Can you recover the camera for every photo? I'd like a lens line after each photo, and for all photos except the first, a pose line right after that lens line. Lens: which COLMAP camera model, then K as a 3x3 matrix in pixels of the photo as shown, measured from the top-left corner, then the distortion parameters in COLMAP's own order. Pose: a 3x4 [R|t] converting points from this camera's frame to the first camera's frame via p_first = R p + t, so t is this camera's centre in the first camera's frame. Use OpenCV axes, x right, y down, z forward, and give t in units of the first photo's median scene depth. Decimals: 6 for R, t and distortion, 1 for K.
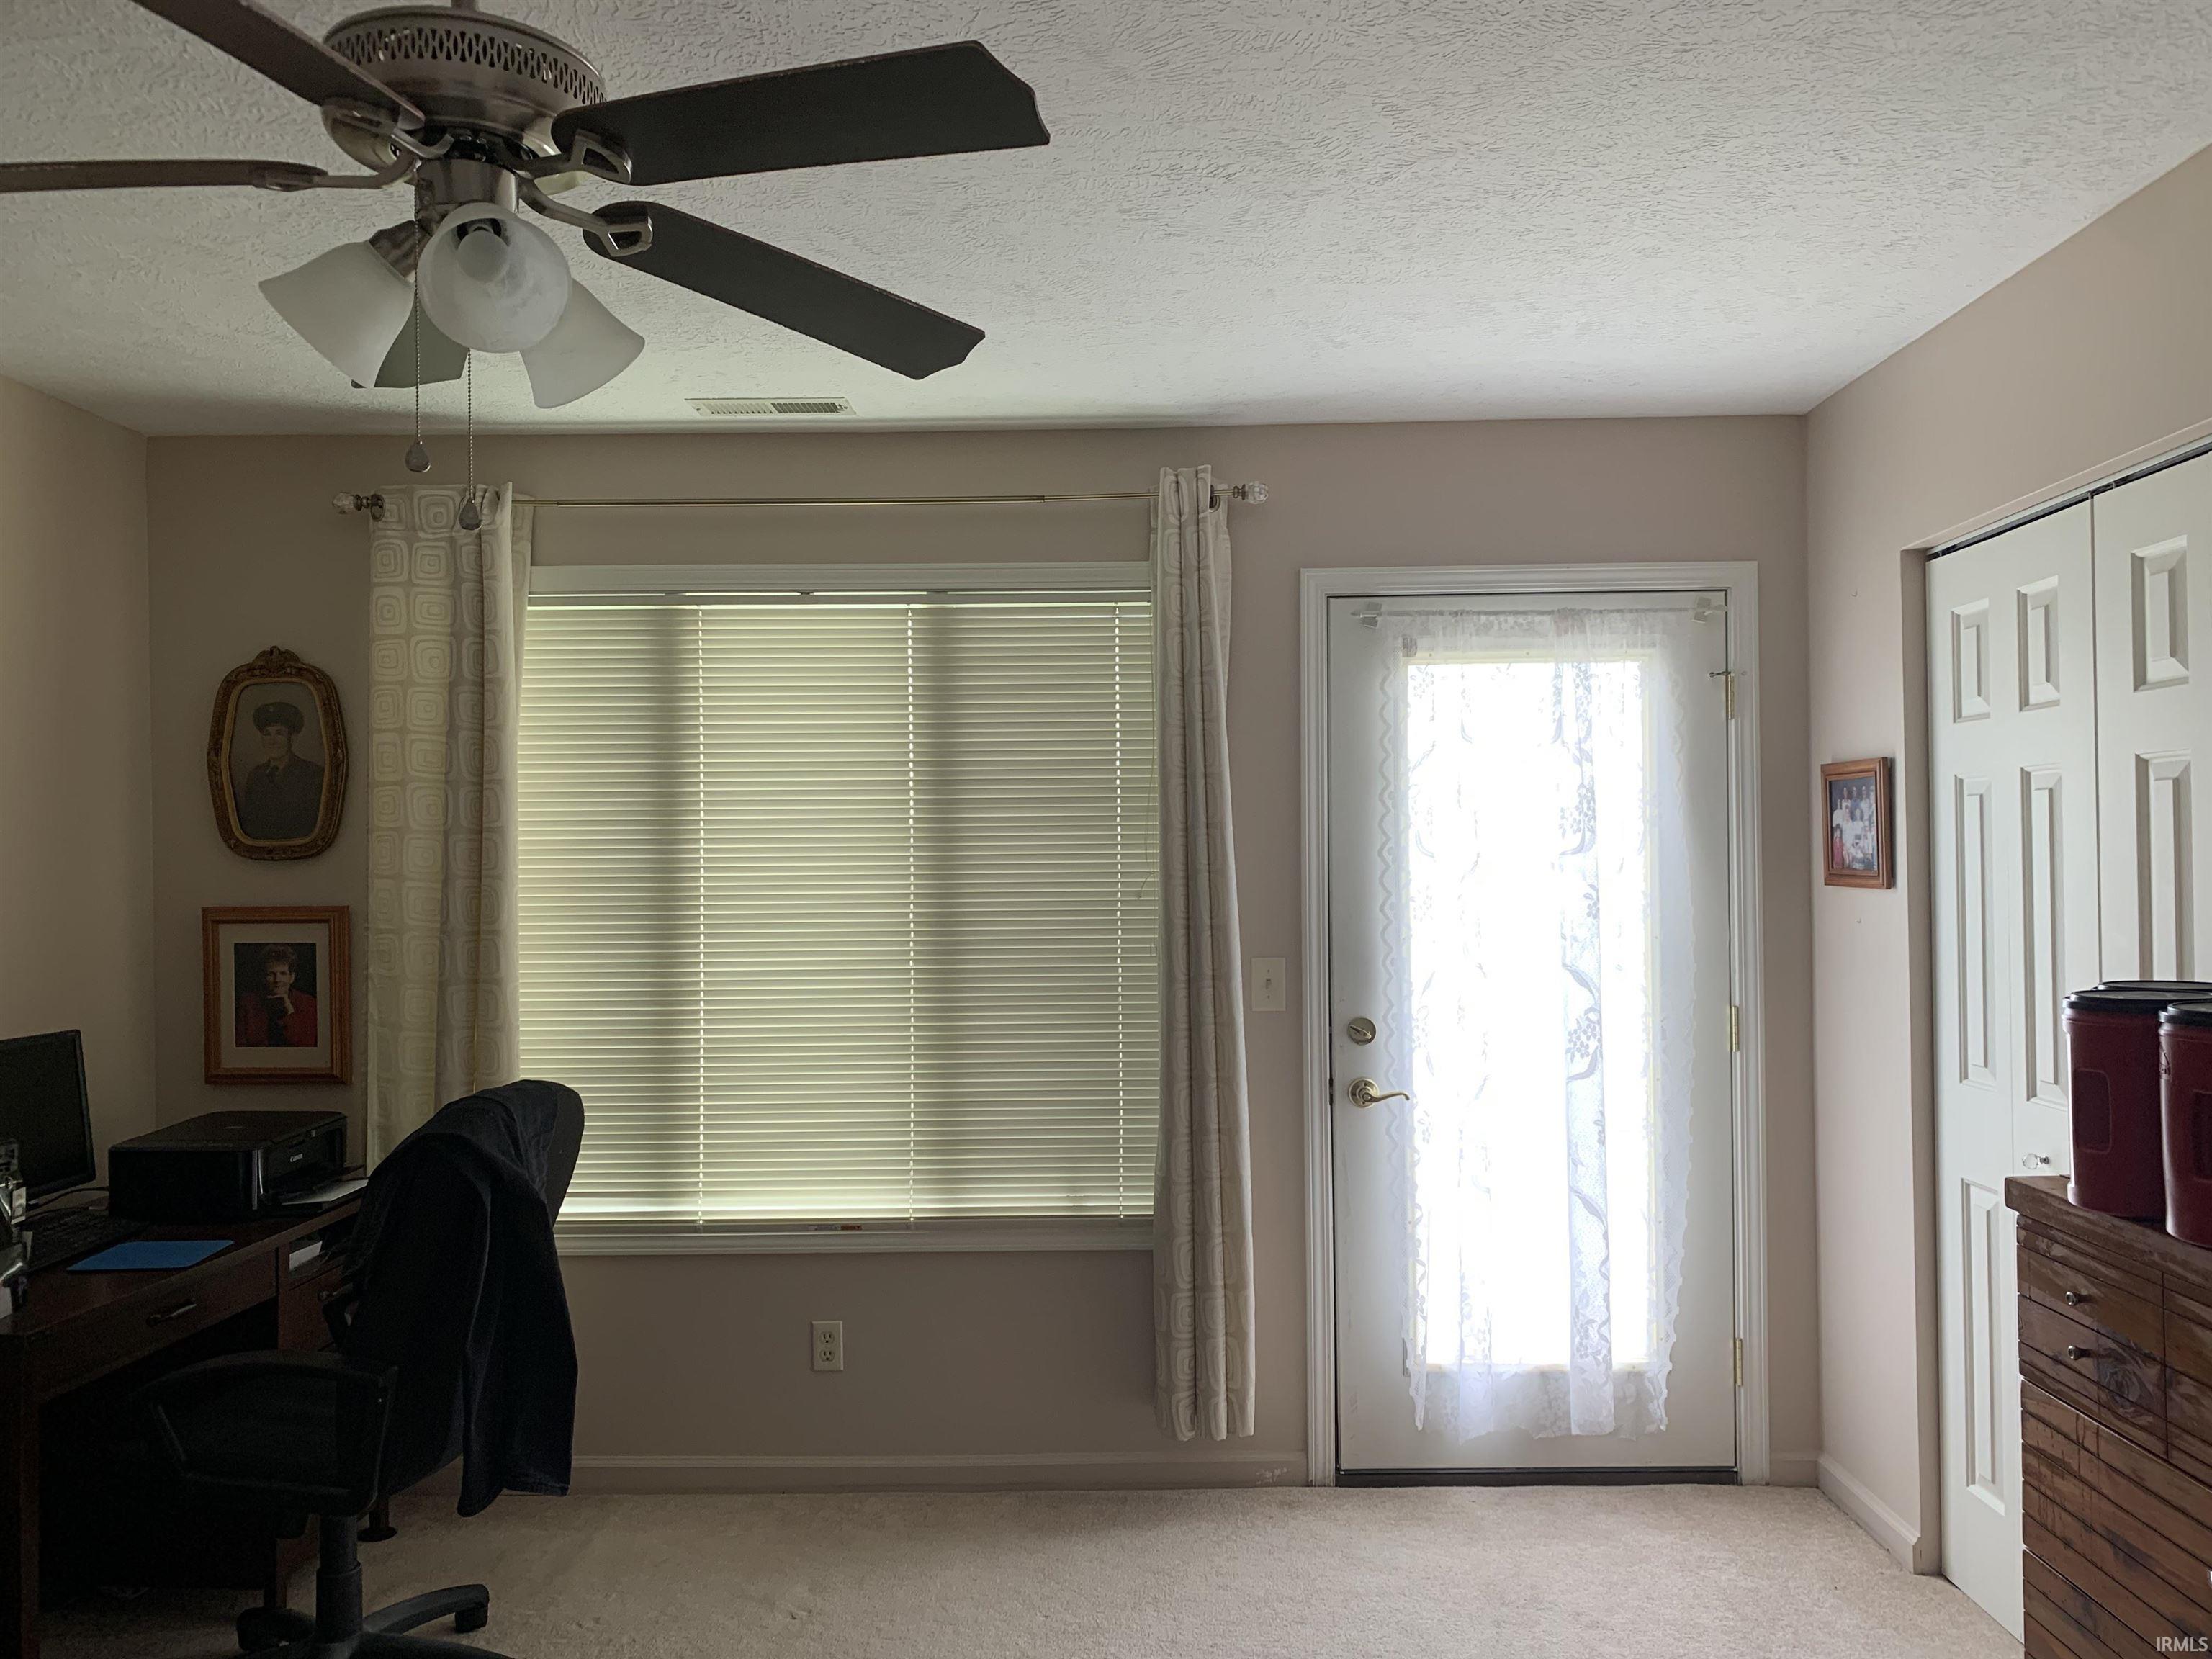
lens RADIAL K [[1697.3, 0, 1057.8], [0, 1697.3, 872.8], [0, 0, 1]] dist [0.035032, -0.043116]
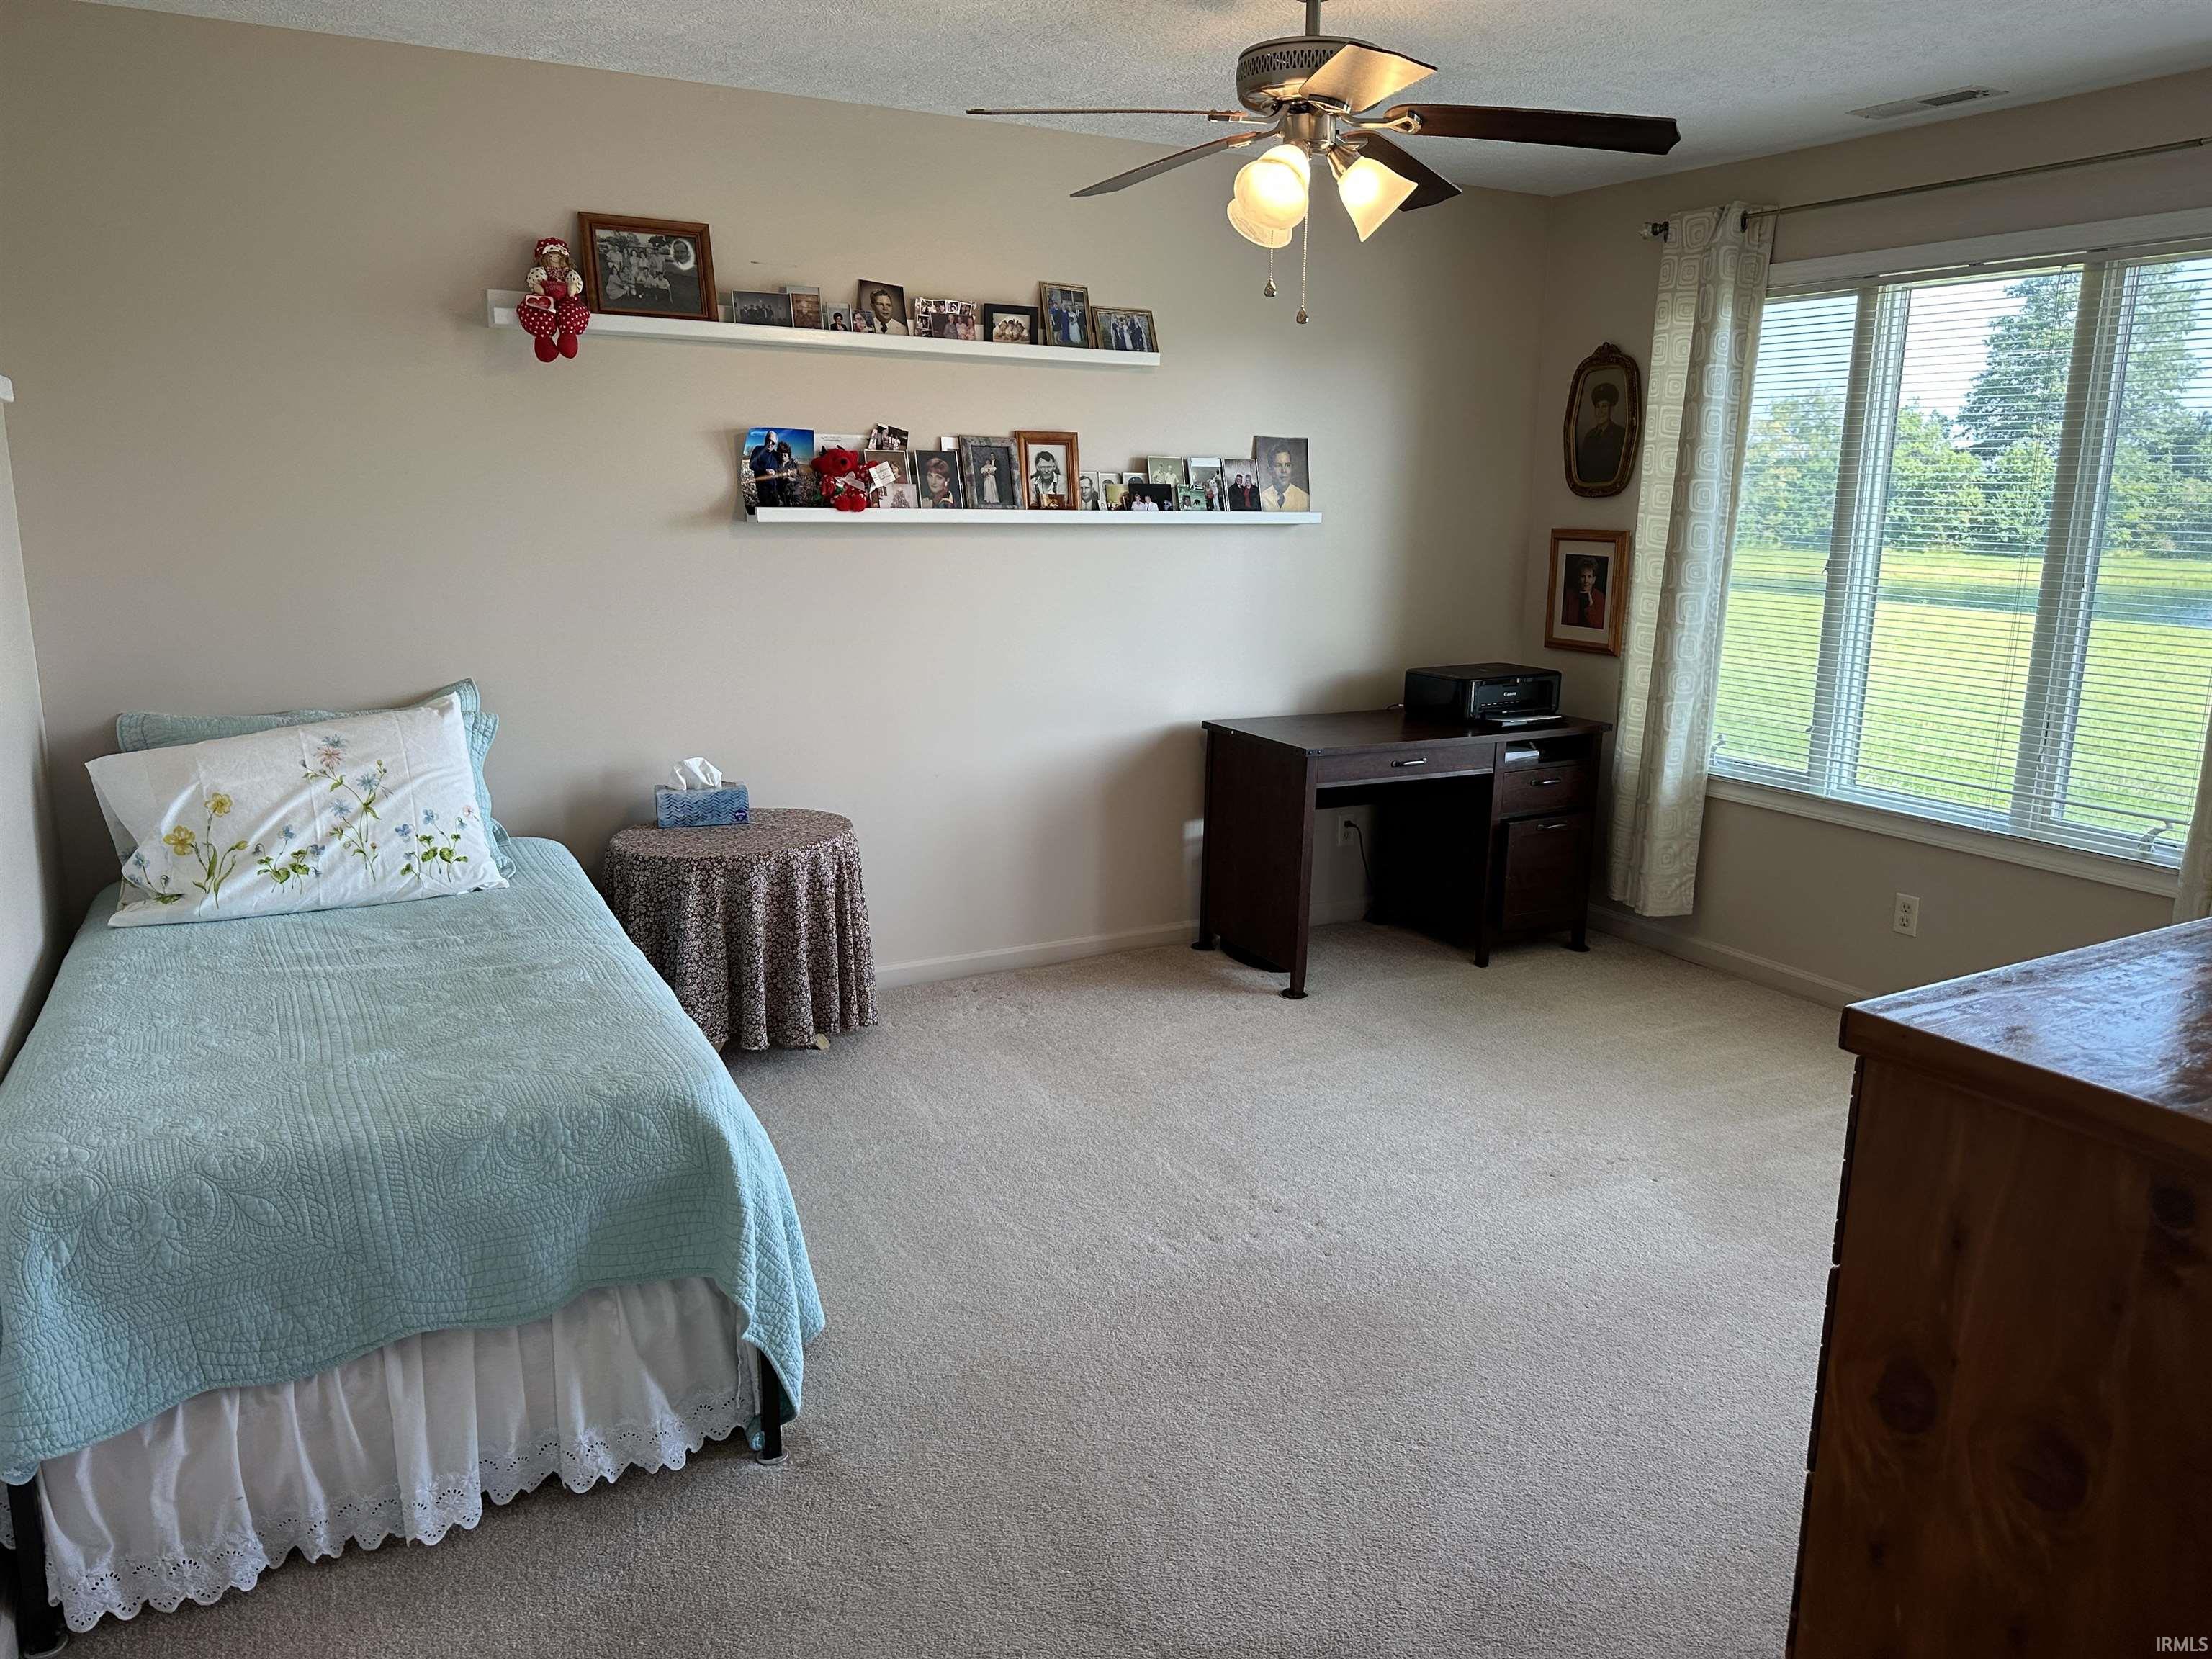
lens RADIAL K [[1545.0, 0, 1102.9], [0, 1545.0, 826.9], [0, 0, 1]] dist [0.034709, -0.043501]
pose [[0.514506, 0.201633, -0.833443, 0.482655], [-0.021493, 0.974687, 0.222536, -0.018652], [0.857217, -0.096583, 0.505817, -0.049653]]
